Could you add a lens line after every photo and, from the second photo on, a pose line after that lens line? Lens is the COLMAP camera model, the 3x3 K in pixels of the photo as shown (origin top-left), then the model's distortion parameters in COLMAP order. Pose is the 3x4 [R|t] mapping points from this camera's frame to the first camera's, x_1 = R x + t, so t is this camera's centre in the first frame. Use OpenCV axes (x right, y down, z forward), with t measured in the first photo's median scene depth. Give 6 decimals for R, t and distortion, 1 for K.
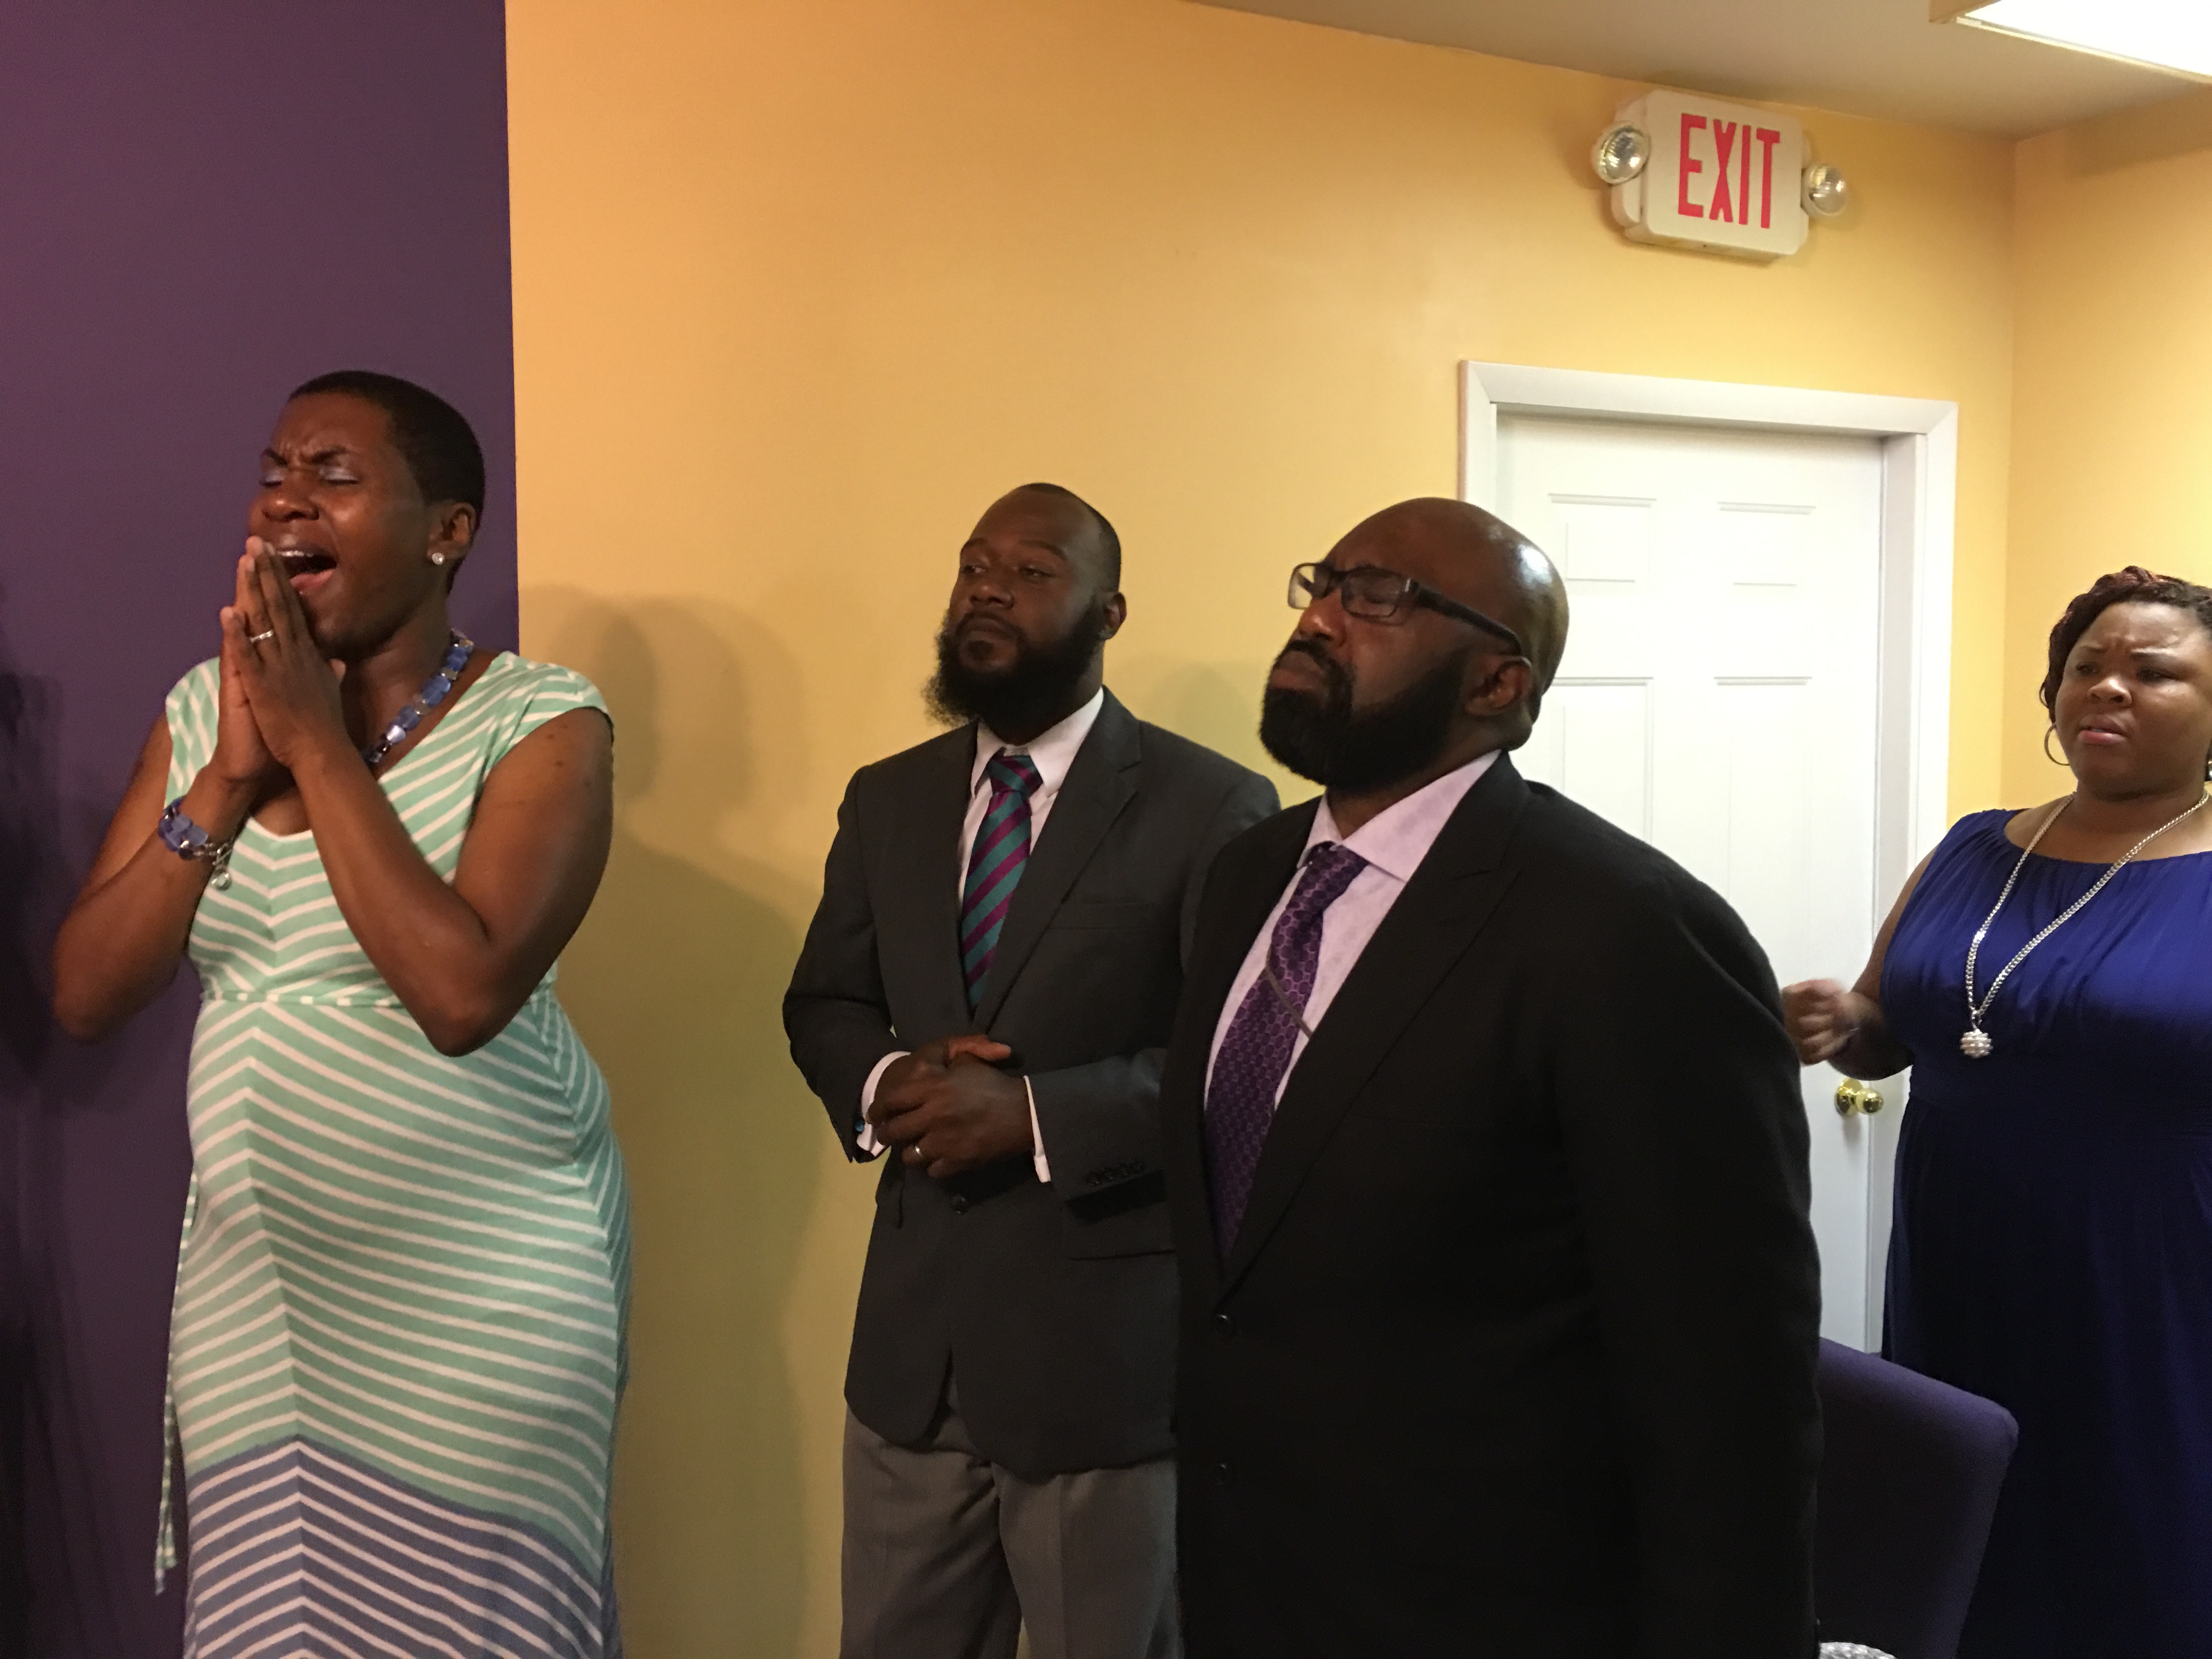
lens RADIAL K [[1892.9, 0, 1083.0], [0, 1892.9, 822.4], [0, 0, 1]] dist [0.050253, -0.005799]
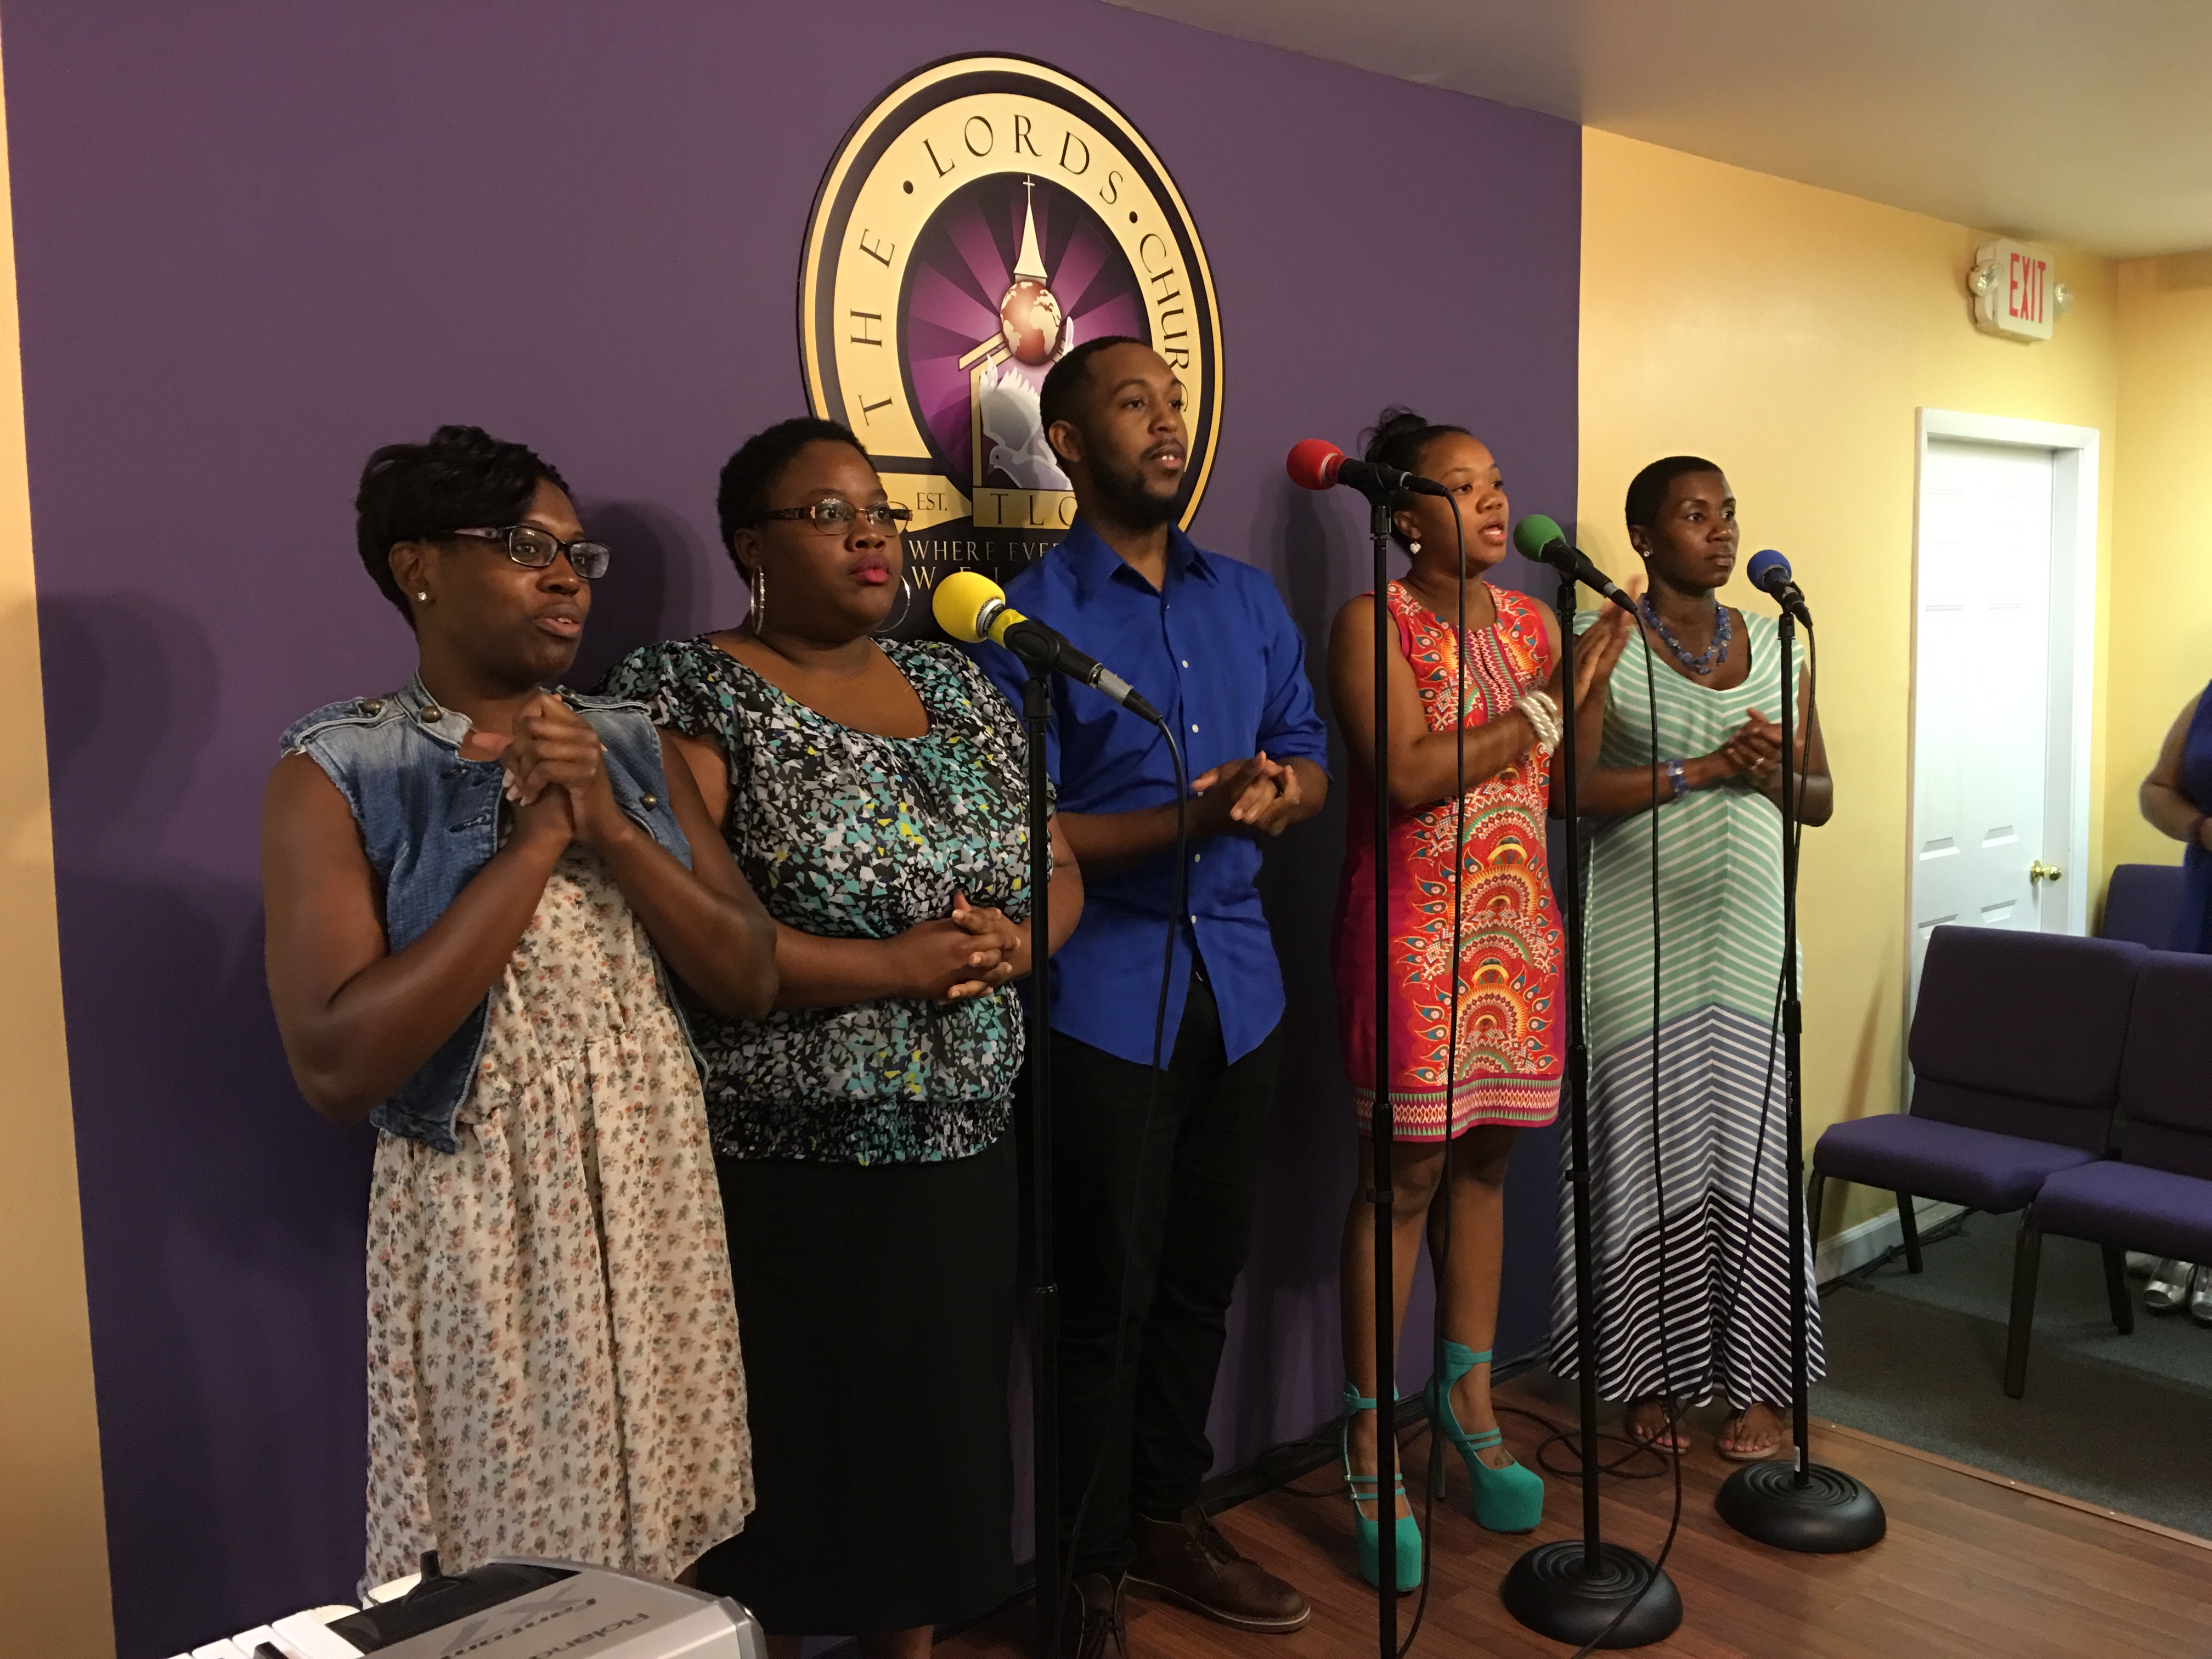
lens RADIAL K [[1895.1, 0, 1102.0], [0, 1895.1, 811.8], [0, 0, 1]] dist [0.057186, -0.022423]
pose [[0.969929, -0.034272, 0.240962, -0.837438], [0.028777, 0.999240, 0.026289, 0.035351], [-0.241680, -0.018564, 0.970178, -0.395846]]
